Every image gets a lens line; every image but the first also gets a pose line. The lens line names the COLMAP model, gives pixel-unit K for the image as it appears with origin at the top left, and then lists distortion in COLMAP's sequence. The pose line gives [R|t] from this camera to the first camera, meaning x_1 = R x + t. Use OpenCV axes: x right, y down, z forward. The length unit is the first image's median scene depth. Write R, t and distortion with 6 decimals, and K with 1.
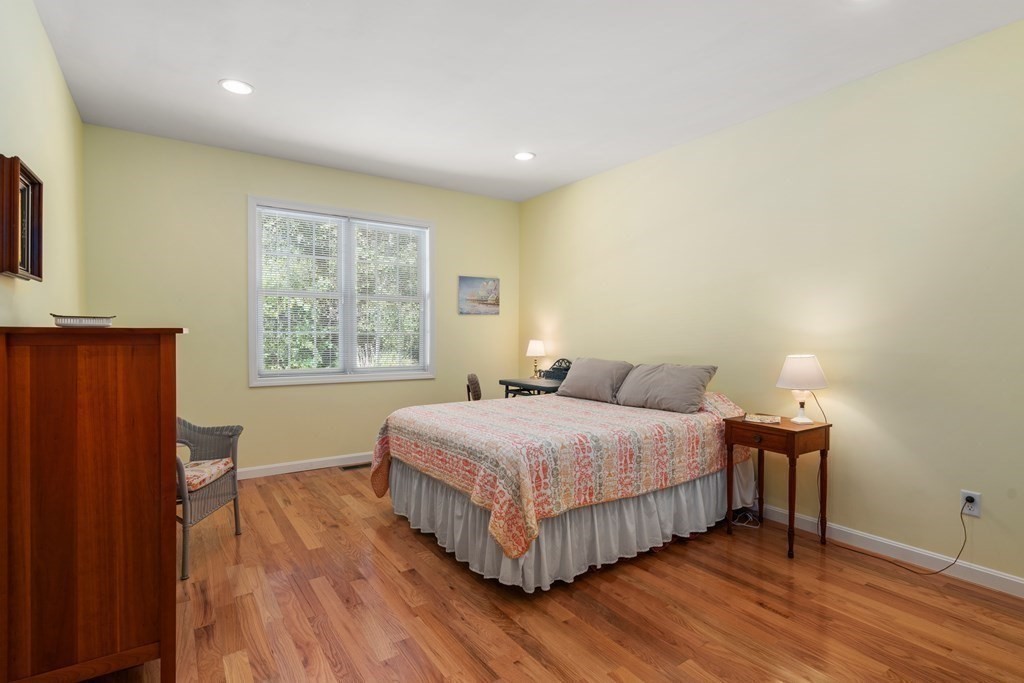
lens RADIAL K [[510.9, 0, 510.8], [0, 510.9, 338.6], [0, 0, 1]] dist [-0.002256, -0.000124]
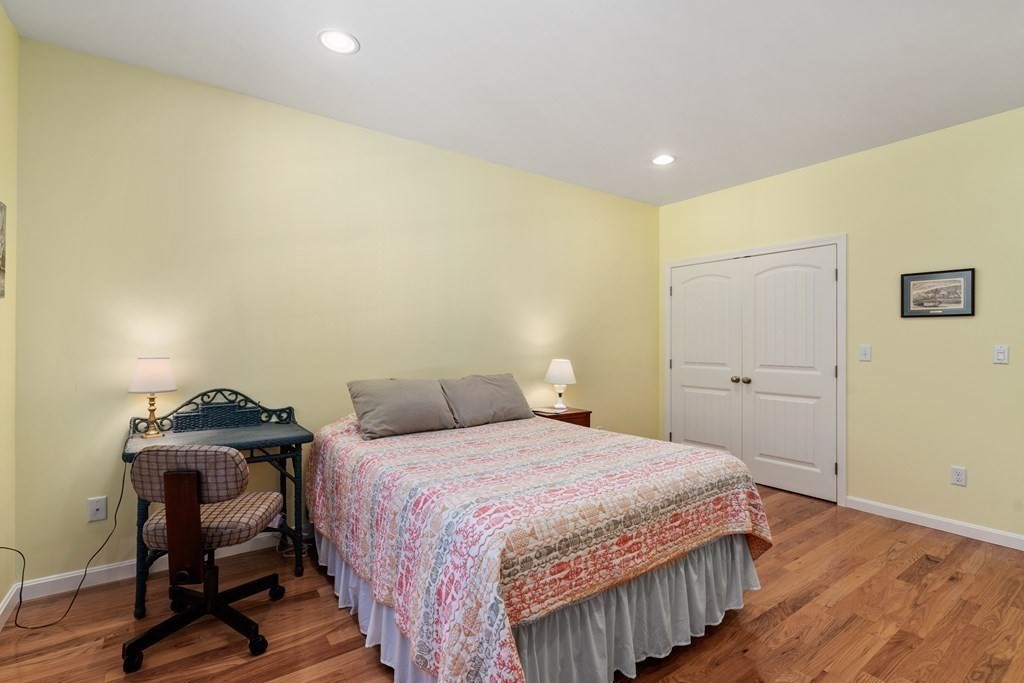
lens RADIAL K [[472.4, 0, 509.1], [0, 472.4, 341.7], [0, 0, 1]] dist [-0.008772, 0.002918]
pose [[-0.025865, 0.003683, 0.999659, -0.826663], [0.007357, 0.999967, -0.003494, -0.017543], [-0.999638, 0.007264, -0.025891, 1.319647]]
